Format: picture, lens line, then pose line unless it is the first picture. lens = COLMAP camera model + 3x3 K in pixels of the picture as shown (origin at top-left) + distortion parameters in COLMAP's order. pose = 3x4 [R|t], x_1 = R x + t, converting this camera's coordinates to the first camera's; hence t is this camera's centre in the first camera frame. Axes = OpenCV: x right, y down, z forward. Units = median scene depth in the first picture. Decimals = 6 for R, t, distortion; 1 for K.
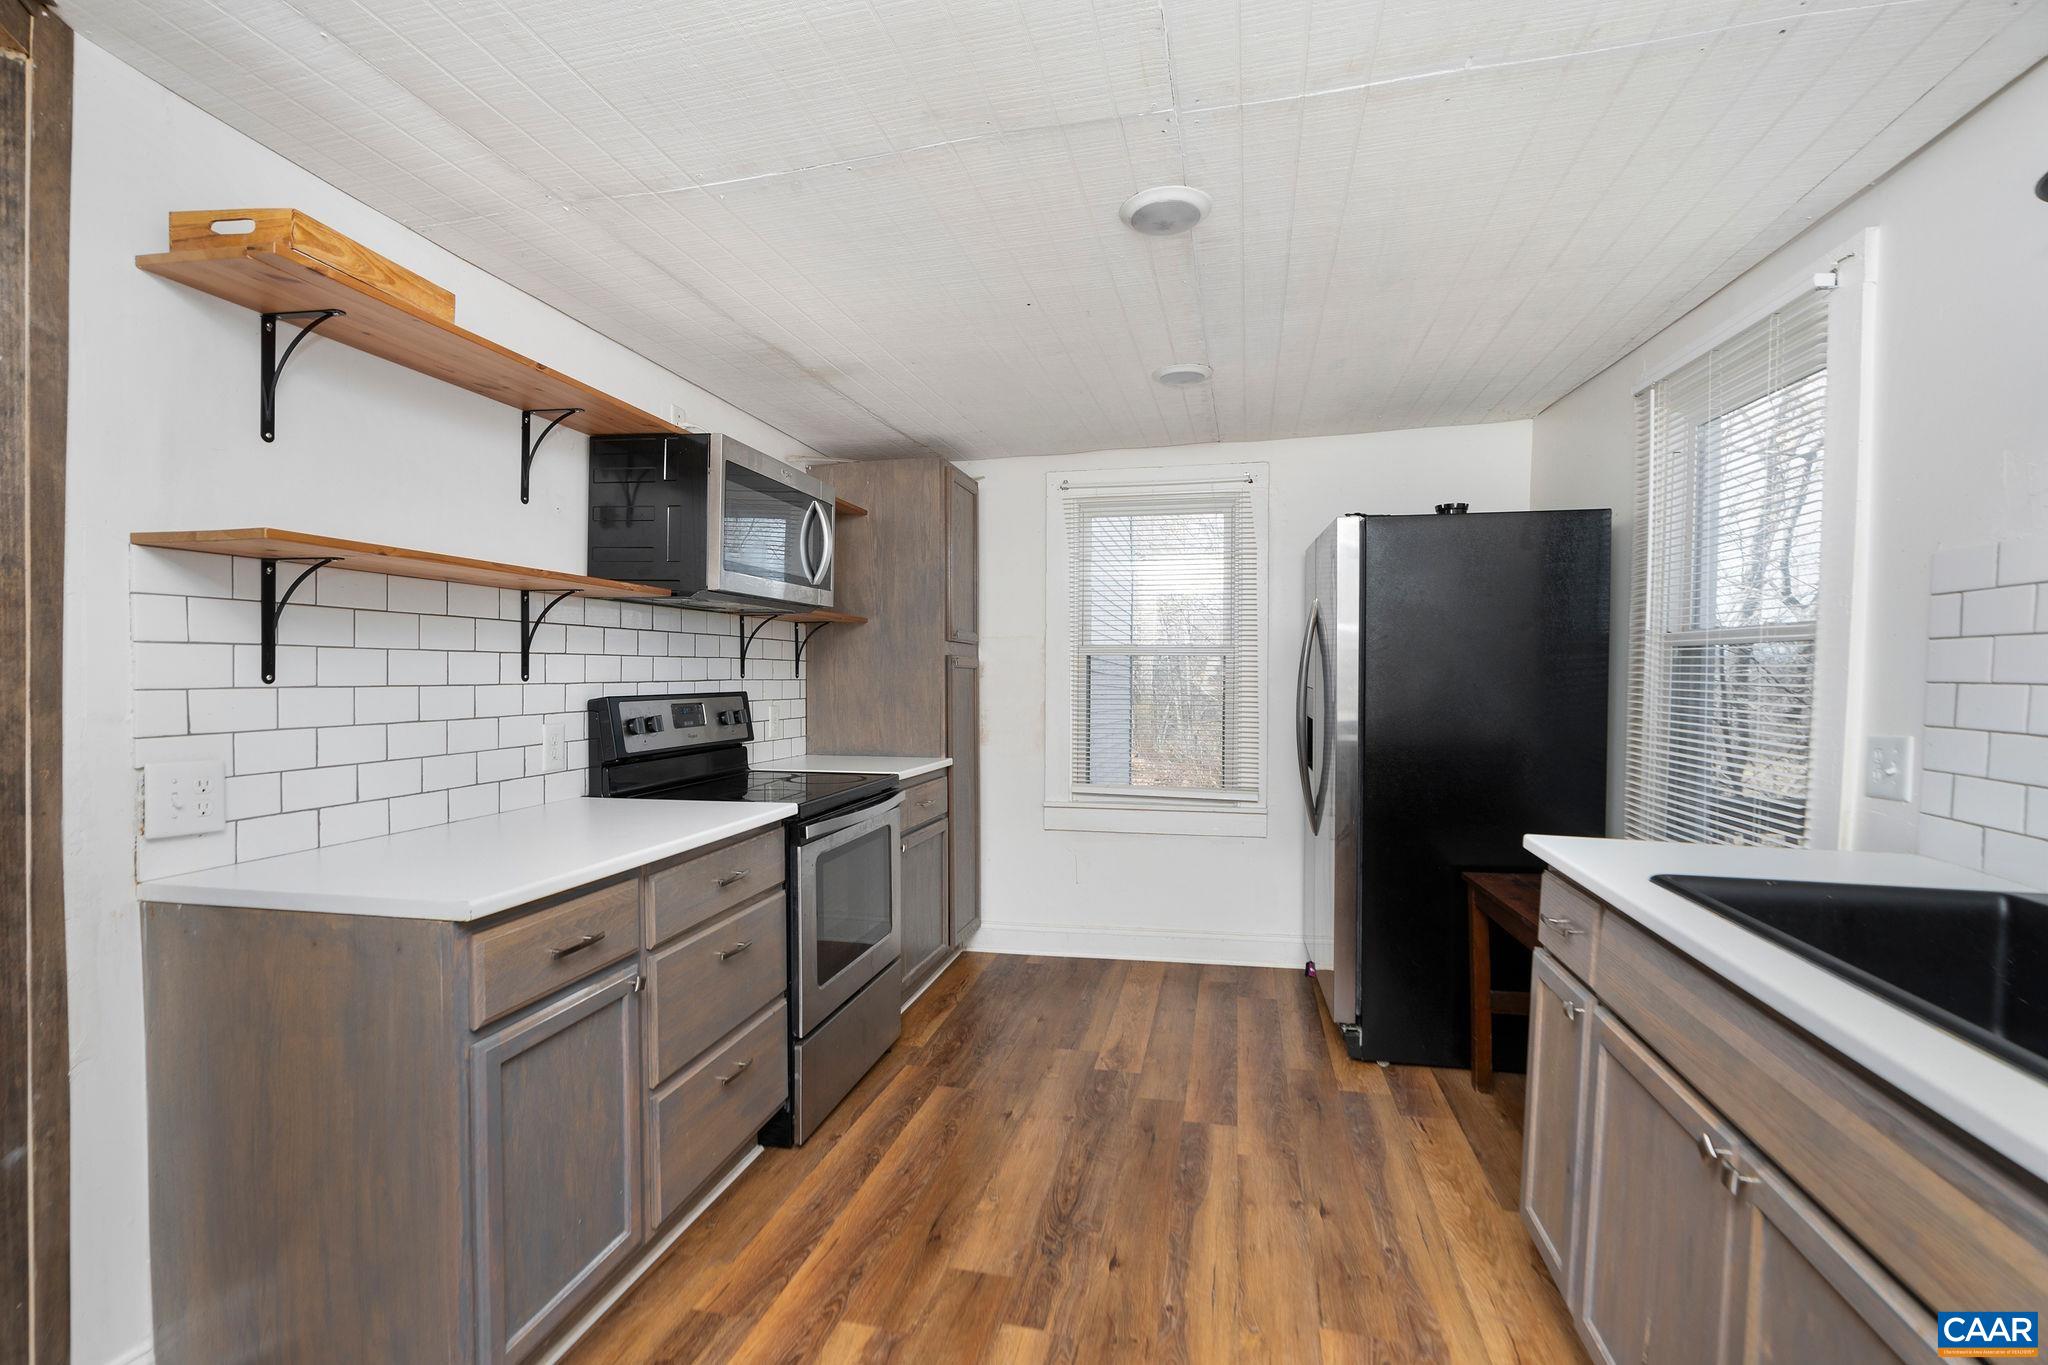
lens RADIAL K [[929.6, 0, 1024.9], [0, 929.6, 683.9], [0, 0, 1]] dist [-0.012387, 0.000167]
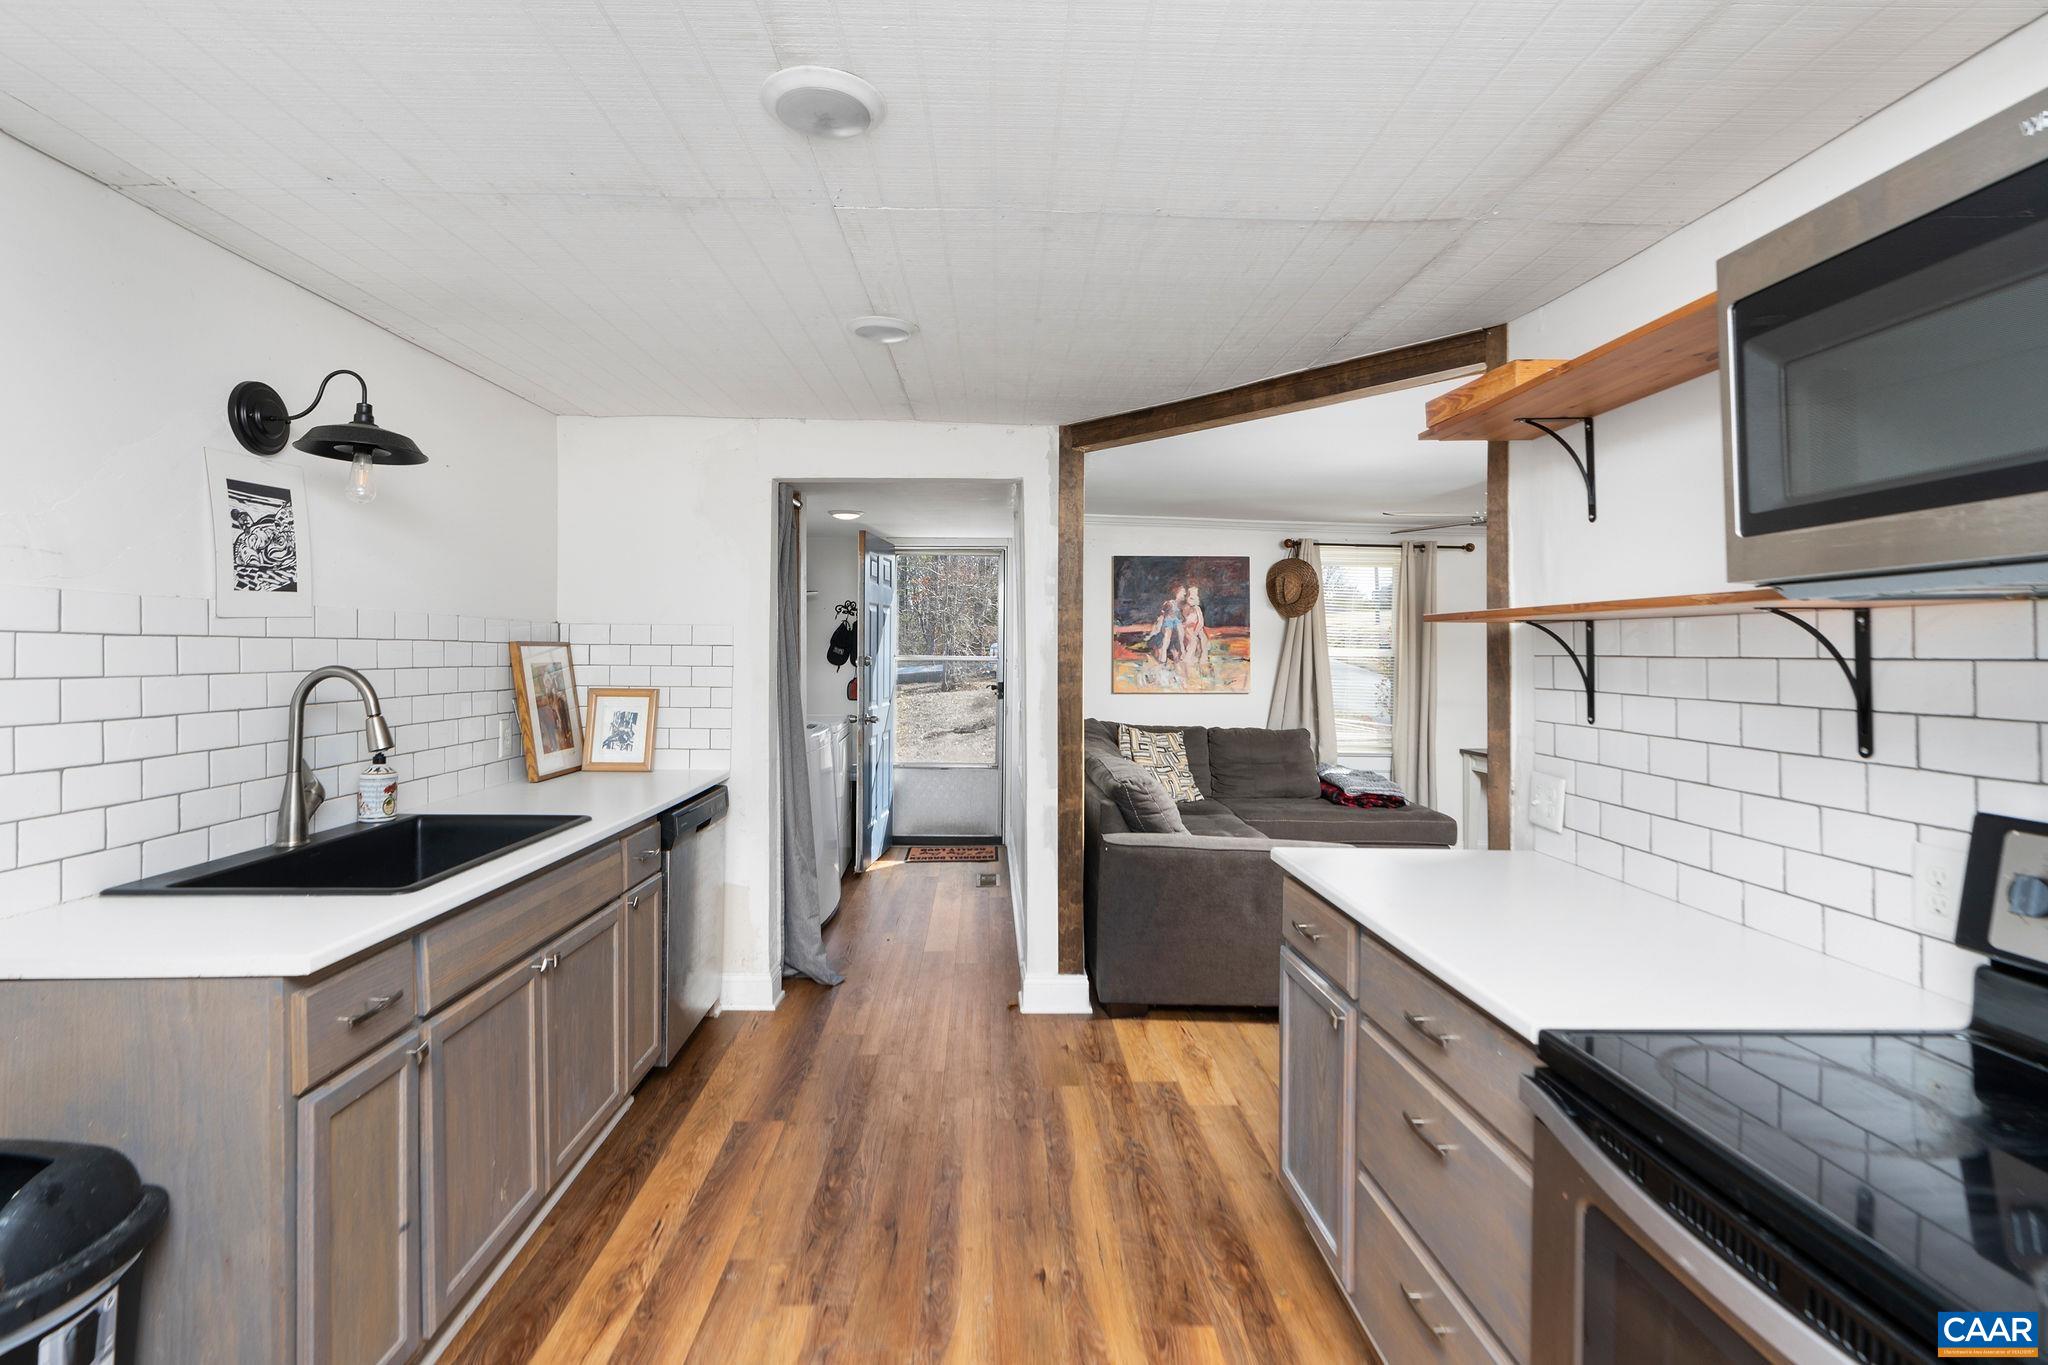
lens RADIAL K [[929.6, 0, 997.4], [0, 929.6, 638.6], [0, 0, 1]] dist [-0.012387, 0.000167]
pose [[-0.970604, -0.013550, -0.240302, 0.173694], [-0.014087, 0.999901, 0.000518, -0.081585], [0.240271, 0.003888, -0.970698, 1.592742]]
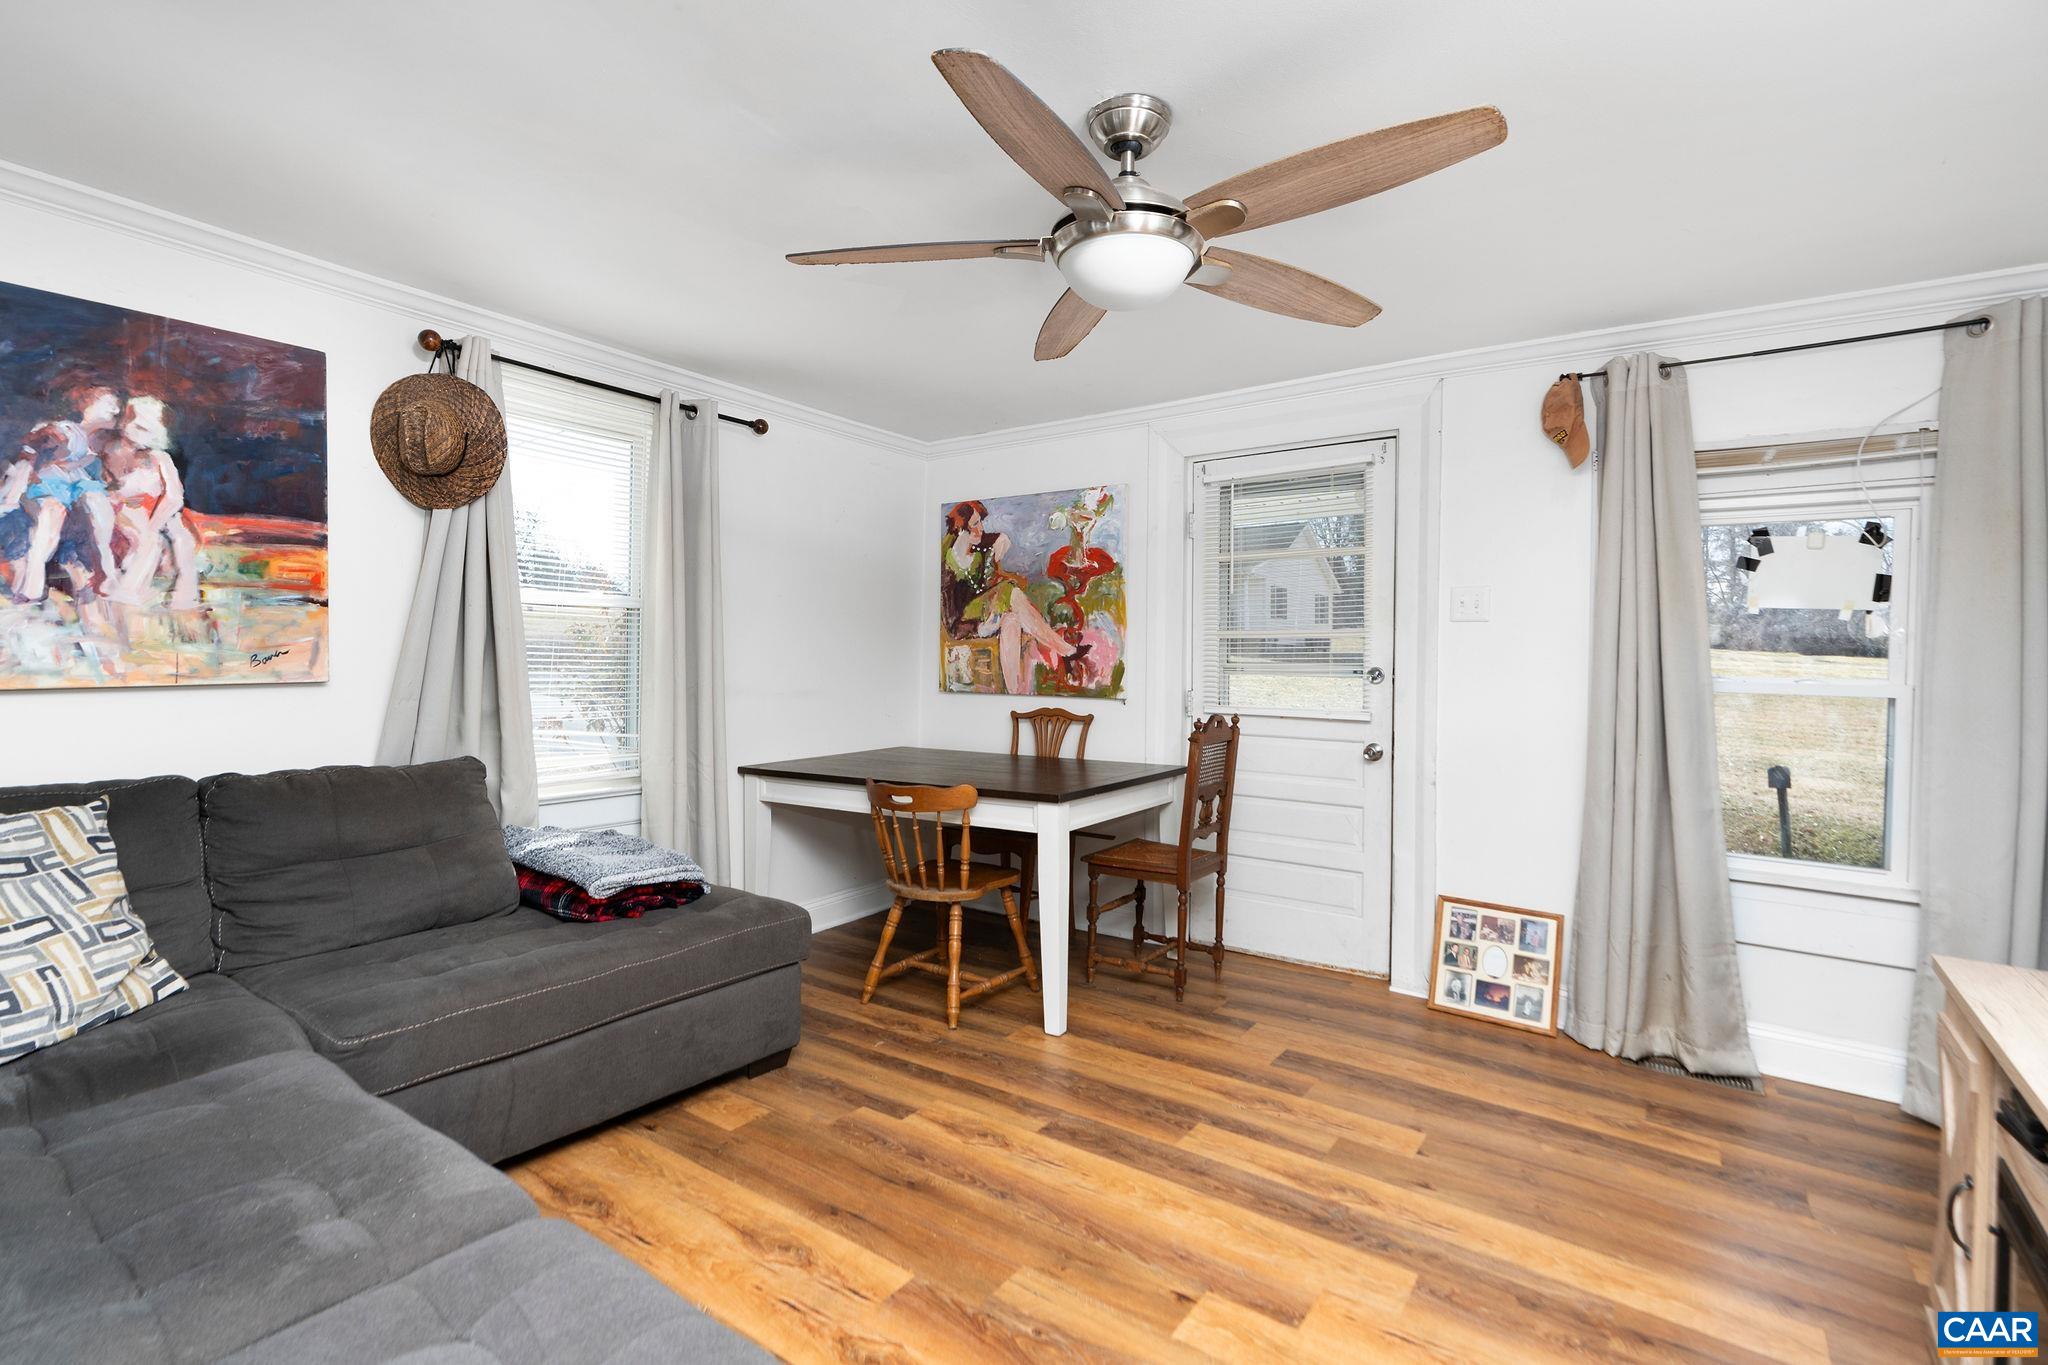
lens RADIAL K [[929.6, 0, 1007.1], [0, 929.6, 666.2], [0, 0, 1]] dist [-0.012387, 0.000167]
pose [[-0.380768, 0.004315, -0.924660, -0.544554], [-0.021794, 0.999669, 0.013639, 0.026229], [0.924414, 0.025346, -0.380549, 0.186579]]
